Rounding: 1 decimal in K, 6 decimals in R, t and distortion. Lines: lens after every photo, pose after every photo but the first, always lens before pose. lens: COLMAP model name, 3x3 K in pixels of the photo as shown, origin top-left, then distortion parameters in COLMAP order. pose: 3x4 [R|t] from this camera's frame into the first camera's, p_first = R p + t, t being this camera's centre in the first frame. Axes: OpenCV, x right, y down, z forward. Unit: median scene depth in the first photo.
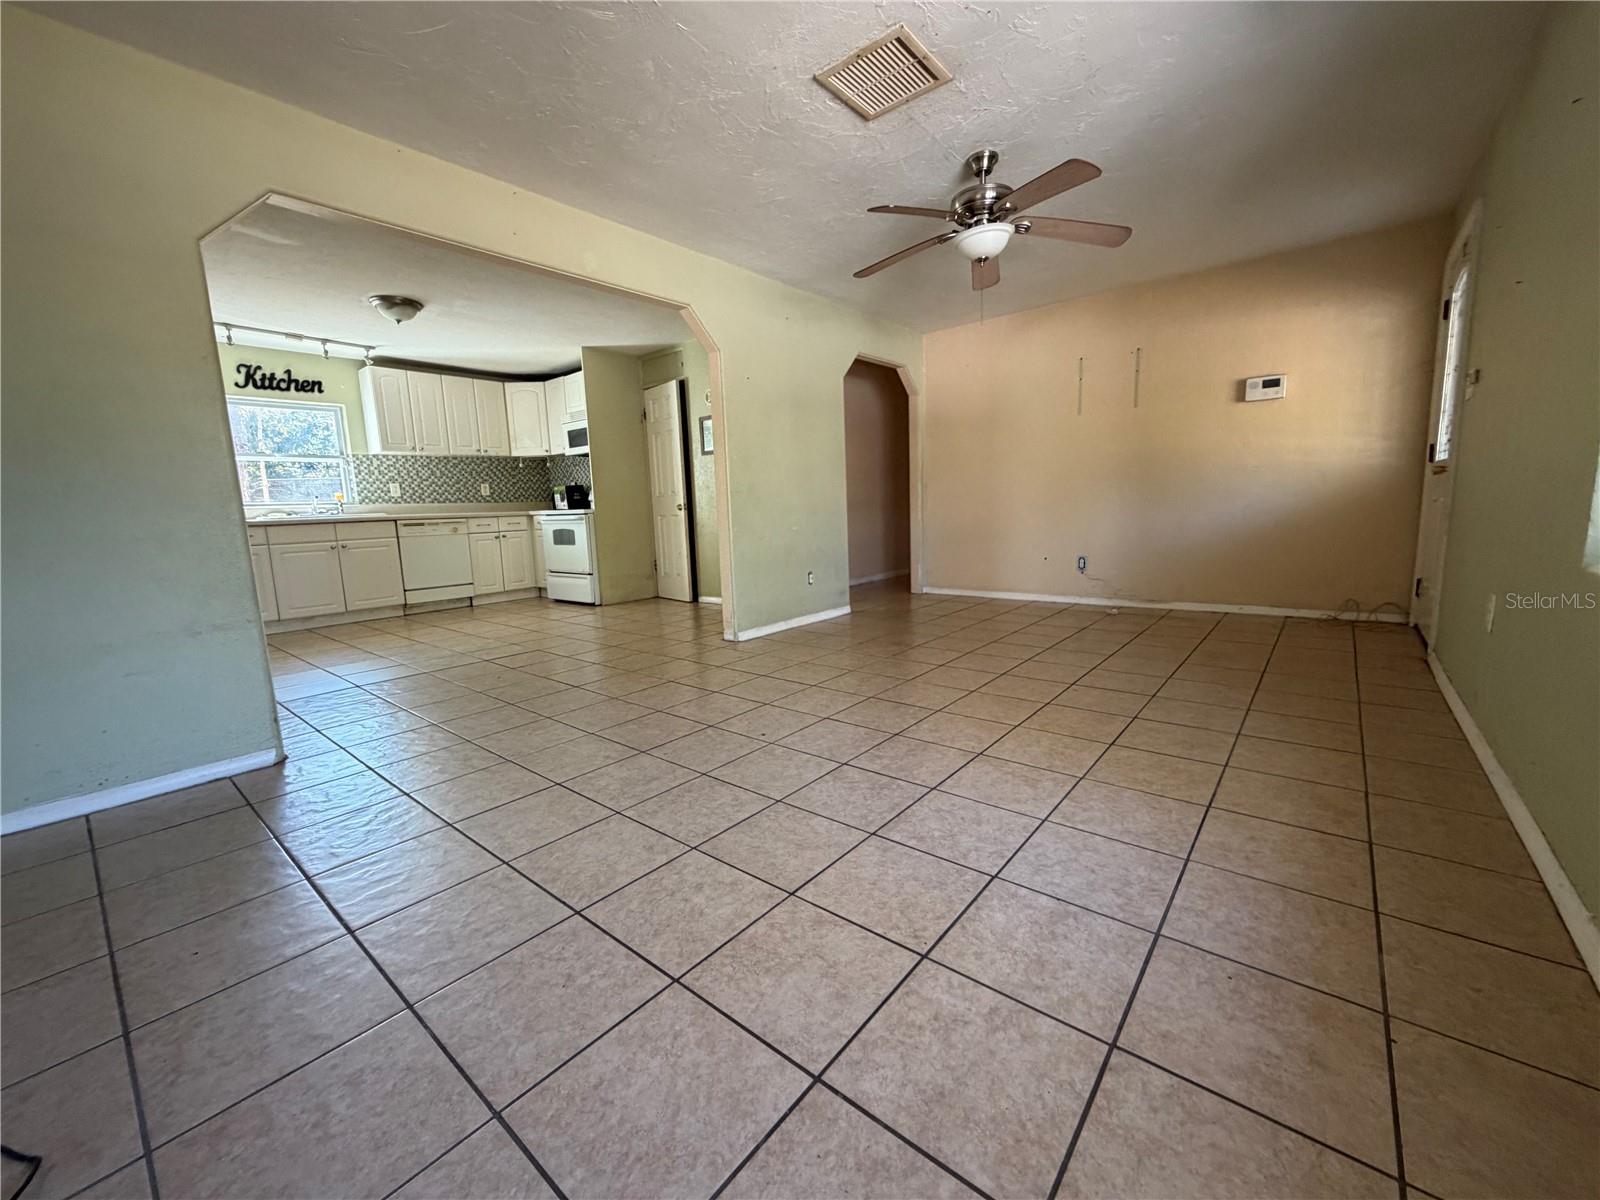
lens RADIAL K [[636.3, 0, 801.0], [0, 636.3, 600.1], [0, 0, 1]] dist [-0.001541, 0.000623]
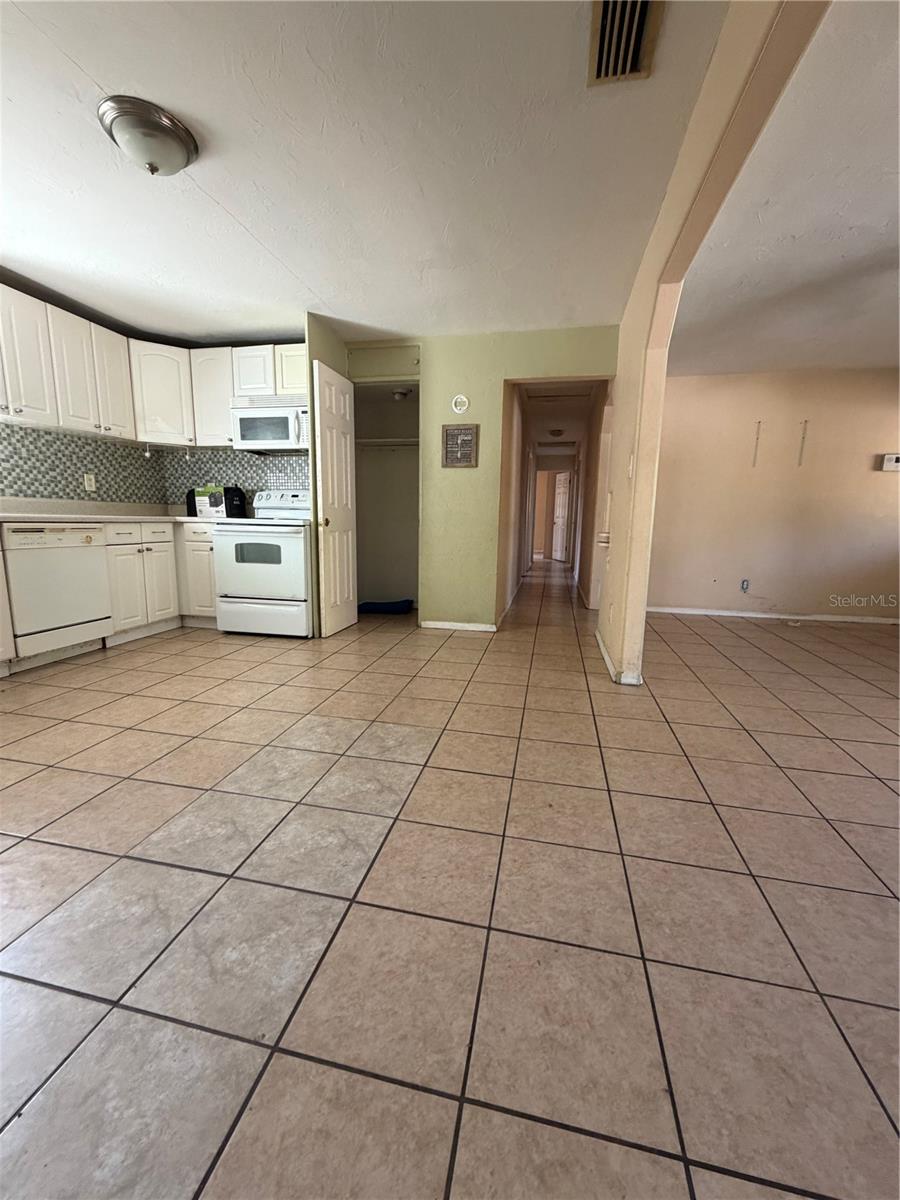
lens RADIAL K [[477.2, 0, 452.0], [0, 477.2, 600.0], [0, 0, 1]] dist [-0.001541, 0.000623]
pose [[0.881999, -0.026362, 0.470514, -0.431398], [0.018779, 0.999607, 0.020805, -0.048601], [-0.470878, -0.009514, 0.882147, 0.361101]]
